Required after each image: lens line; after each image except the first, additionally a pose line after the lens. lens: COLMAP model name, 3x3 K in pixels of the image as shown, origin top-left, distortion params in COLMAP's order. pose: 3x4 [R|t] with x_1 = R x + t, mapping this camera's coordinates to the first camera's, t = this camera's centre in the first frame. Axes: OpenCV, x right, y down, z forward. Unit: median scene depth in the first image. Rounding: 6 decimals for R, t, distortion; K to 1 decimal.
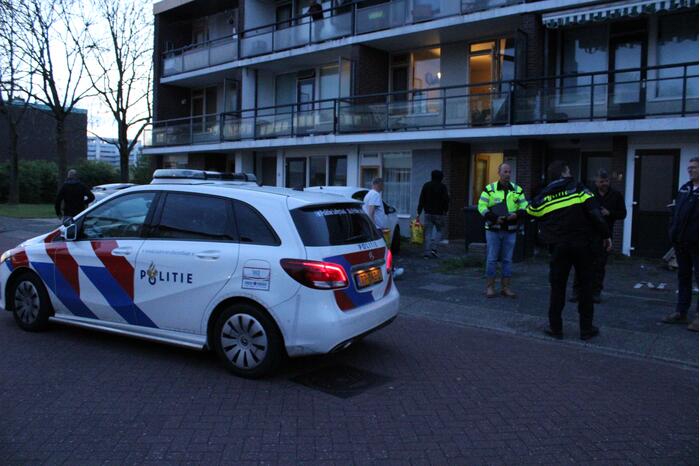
lens RADIAL K [[581.3, 0, 350.0], [0, 581.3, 233.0], [0, 0, 1]] dist [-0.159527, 0.129949]
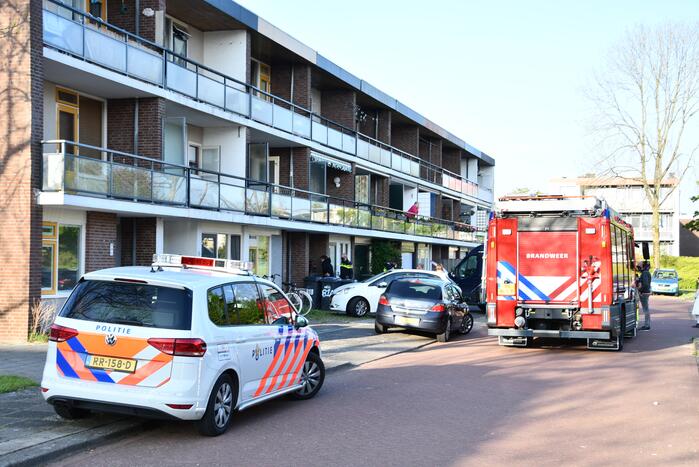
lens RADIAL K [[1745.1, 0, 349.5], [0, 1745.1, 233.5], [0, 0, 1]] dist [0.582116, 0.929532]
pose [[-0.489456, -0.000566, 0.872028, -2.566177], [0.048250, 0.998450, 0.027730, -0.201430], [-0.870692, 0.055648, -0.488670, 2.182248]]
